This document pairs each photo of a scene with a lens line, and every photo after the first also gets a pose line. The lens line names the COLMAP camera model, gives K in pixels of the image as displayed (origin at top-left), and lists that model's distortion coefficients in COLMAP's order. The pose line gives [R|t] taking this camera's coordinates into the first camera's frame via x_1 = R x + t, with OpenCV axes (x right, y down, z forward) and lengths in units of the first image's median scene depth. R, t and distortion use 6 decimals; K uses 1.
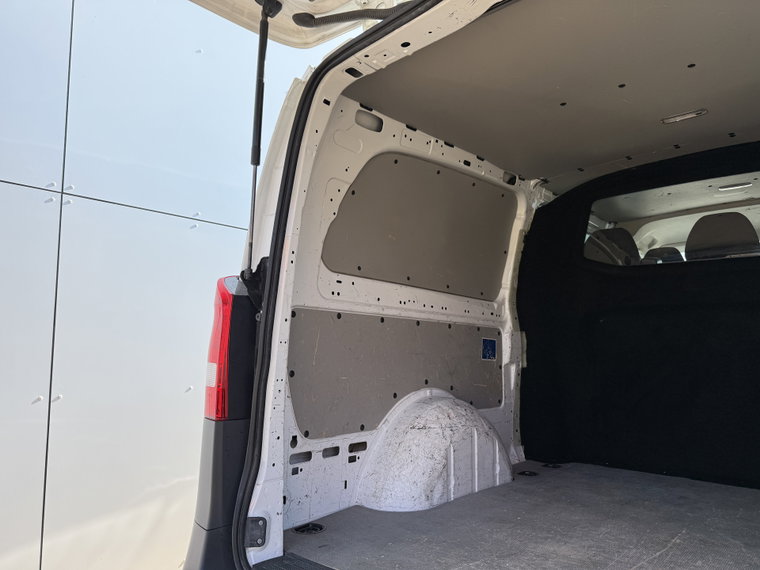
lens RADIAL K [[535.4, 0, 378.5], [0, 535.4, 294.3], [0, 0, 1]] dist [0.106468, -0.148219]
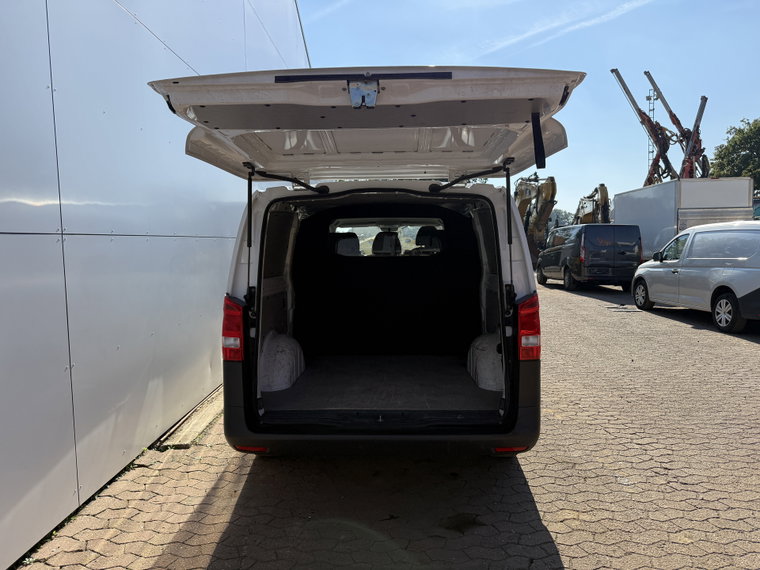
lens RADIAL K [[538.0, 0, 378.2], [0, 538.0, 286.2], [0, 0, 1]] dist [0.104092, -0.152361]
pose [[0.778146, -0.066767, 0.624524, -0.814513], [-0.041580, 0.986676, 0.157292, -0.302834], [-0.626705, -0.148364, 0.765002, -0.693173]]
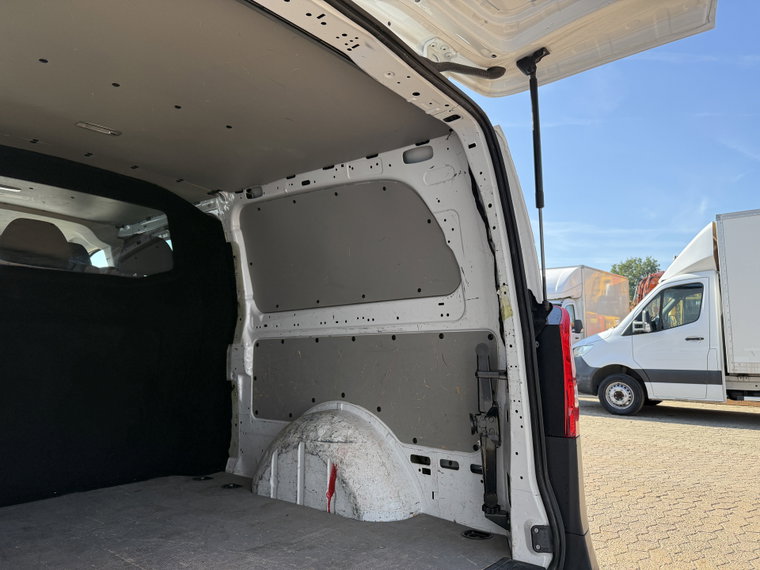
lens RADIAL K [[538.0, 0, 378.2], [0, 538.0, 286.2], [0, 0, 1]] dist [0.104092, -0.152361]
pose [[0.006259, 0.097501, 0.995216, -0.368533], [-0.097561, 0.990547, -0.096430, 0.003764], [-0.995210, -0.096491, 0.015712, 0.420418]]
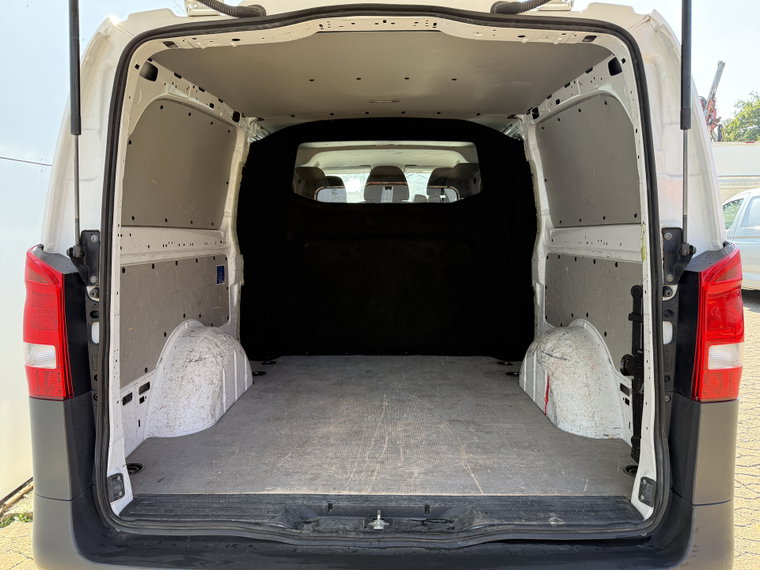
lens RADIAL K [[538.0, 0, 378.2], [0, 538.0, 286.2], [0, 0, 1]] dist [0.104092, -0.152361]
pose [[0.771020, -0.087941, 0.630709, -0.303054], [-0.047772, 0.979641, 0.194992, -0.130369], [-0.635016, -0.180473, 0.751122, -0.063871]]
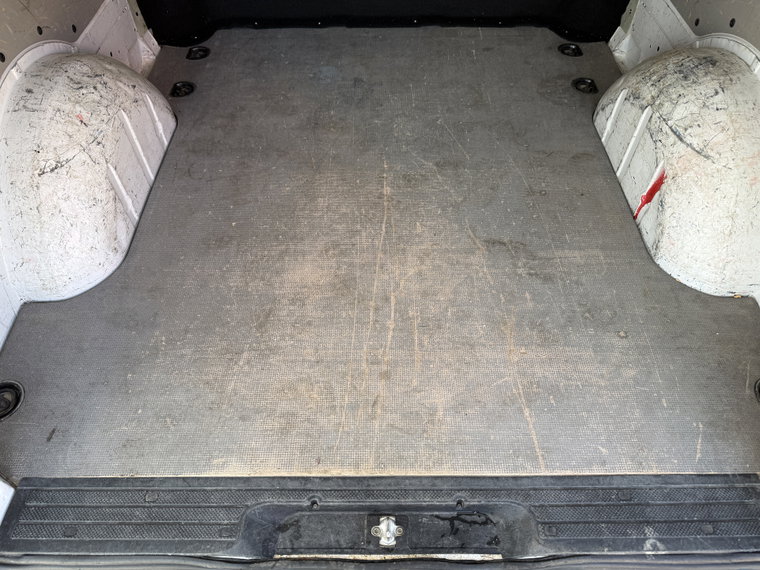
lens RADIAL K [[538.0, 0, 378.2], [0, 538.0, 286.2], [0, 0, 1]] dist [0.104092, -0.152361]
pose [[0.754600, -0.532138, 0.383937, 0.040245], [-0.044643, 0.542115, 0.839117, -0.210847], [-0.654664, -0.650339, 0.385324, 0.371595]]
